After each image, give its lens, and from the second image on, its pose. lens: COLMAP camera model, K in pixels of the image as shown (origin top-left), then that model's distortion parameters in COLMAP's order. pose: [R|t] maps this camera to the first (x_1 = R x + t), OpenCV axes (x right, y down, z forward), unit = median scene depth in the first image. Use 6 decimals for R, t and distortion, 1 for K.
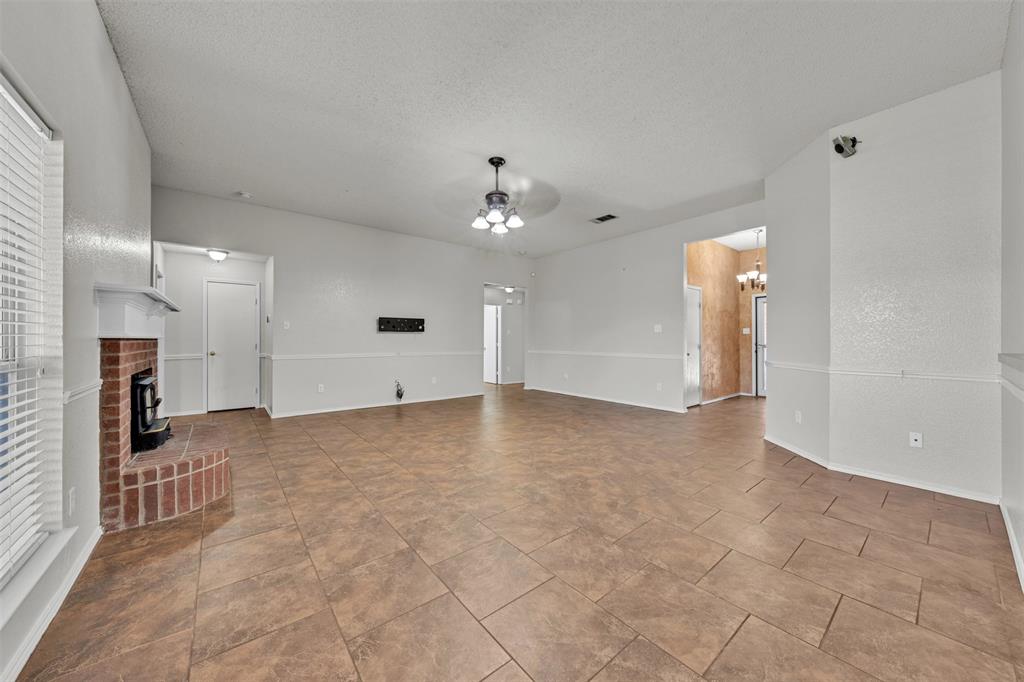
lens RADIAL K [[353.3, 0, 509.9], [0, 353.3, 342.3], [0, 0, 1]] dist [0.001157, -0.000153]
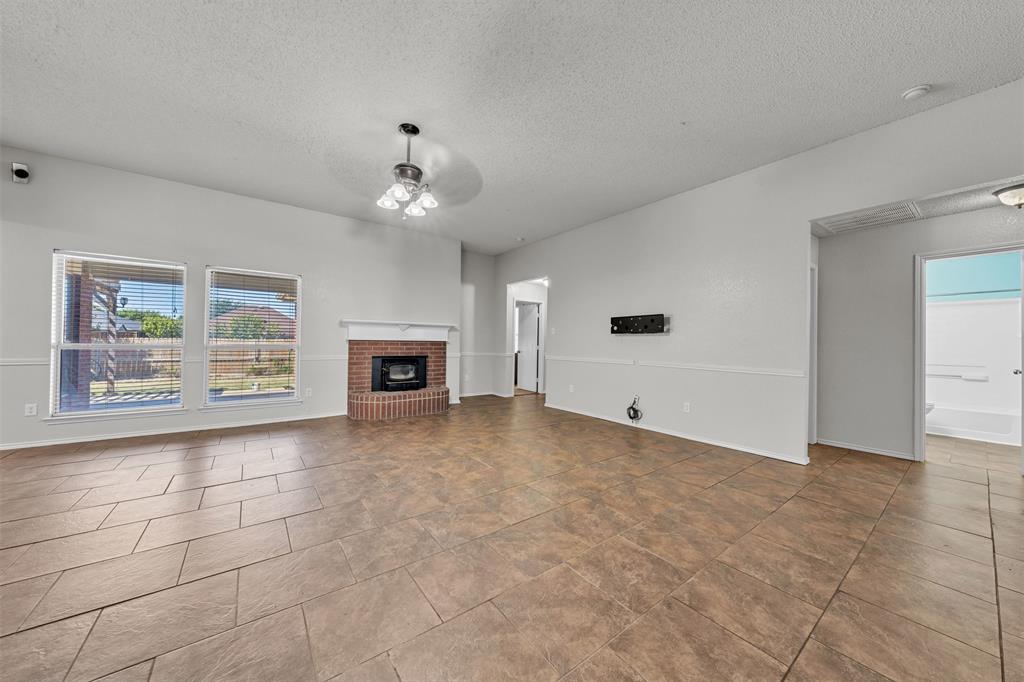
lens RADIAL K [[353.3, 0, 518.8], [0, 353.3, 340.2], [0, 0, 1]] dist [0.001157, -0.000153]
pose [[-0.027098, -0.011710, -0.999564, 0.717384], [-0.018120, 0.999773, -0.011221, -0.001694], [0.999469, 0.017808, -0.027304, 1.165308]]
